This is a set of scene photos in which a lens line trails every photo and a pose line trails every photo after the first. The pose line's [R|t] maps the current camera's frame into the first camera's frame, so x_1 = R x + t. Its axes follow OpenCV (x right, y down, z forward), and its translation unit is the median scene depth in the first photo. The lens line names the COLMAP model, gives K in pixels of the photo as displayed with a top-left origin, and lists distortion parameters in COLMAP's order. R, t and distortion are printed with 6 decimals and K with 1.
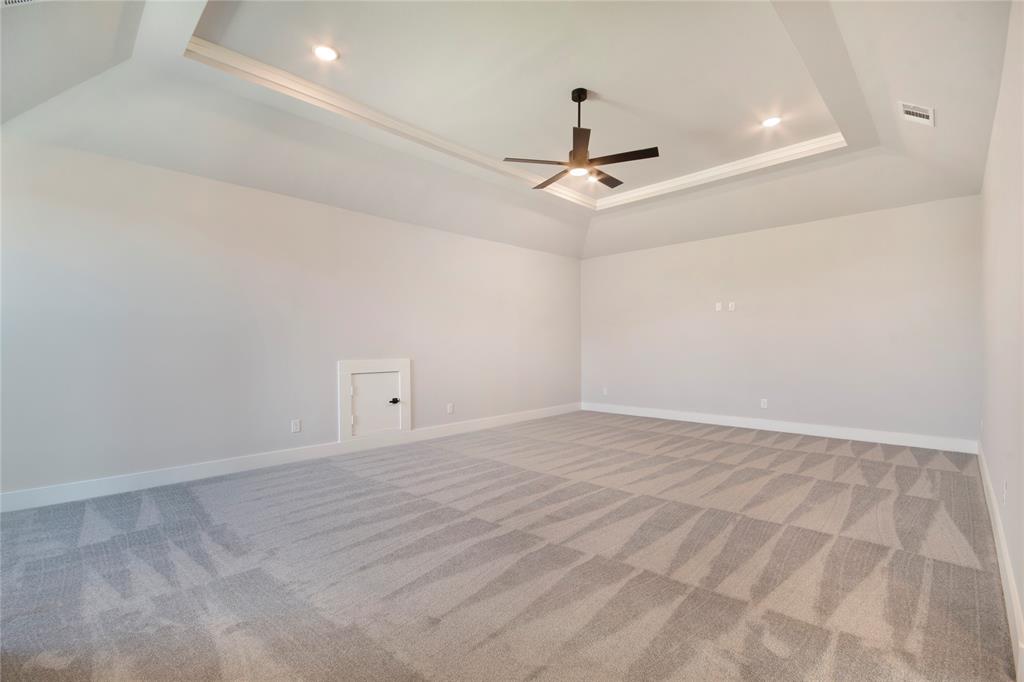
lens RADIAL K [[457.7, 0, 511.6], [0, 457.7, 347.3], [0, 0, 1]] dist [-0.003606, -0.001547]
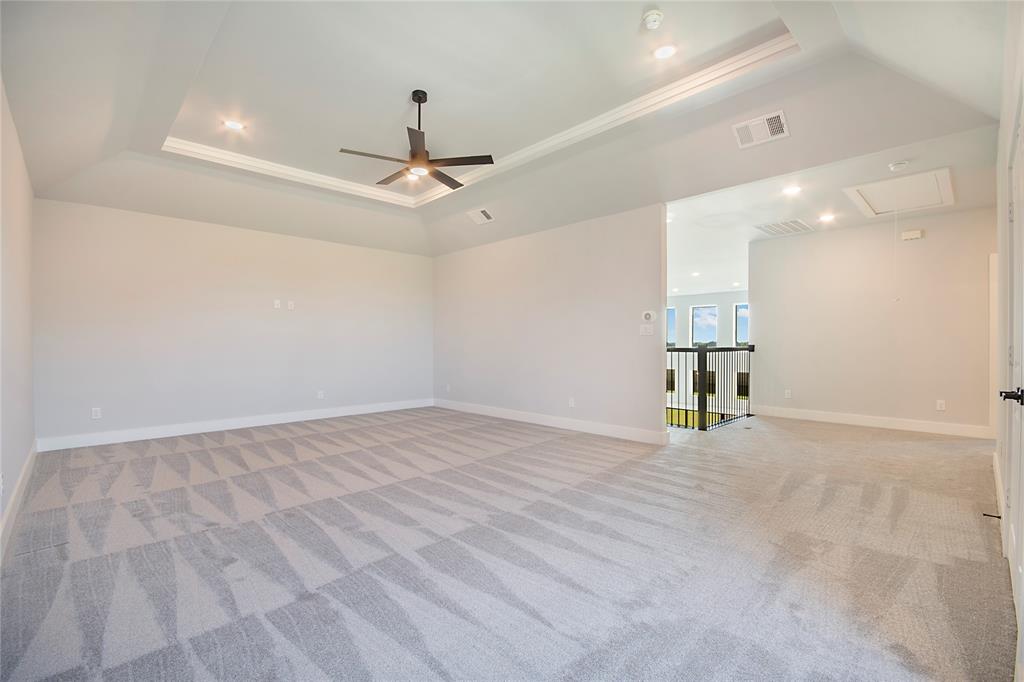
lens RADIAL K [[457.7, 0, 511.6], [0, 457.7, 339.6], [0, 0, 1]] dist [-0.003606, -0.001547]
pose [[0.012245, 0.007990, 0.999893, -0.839612], [0.005858, 0.999950, -0.008062, -0.000465], [-0.999908, 0.005956, 0.012197, 0.762916]]
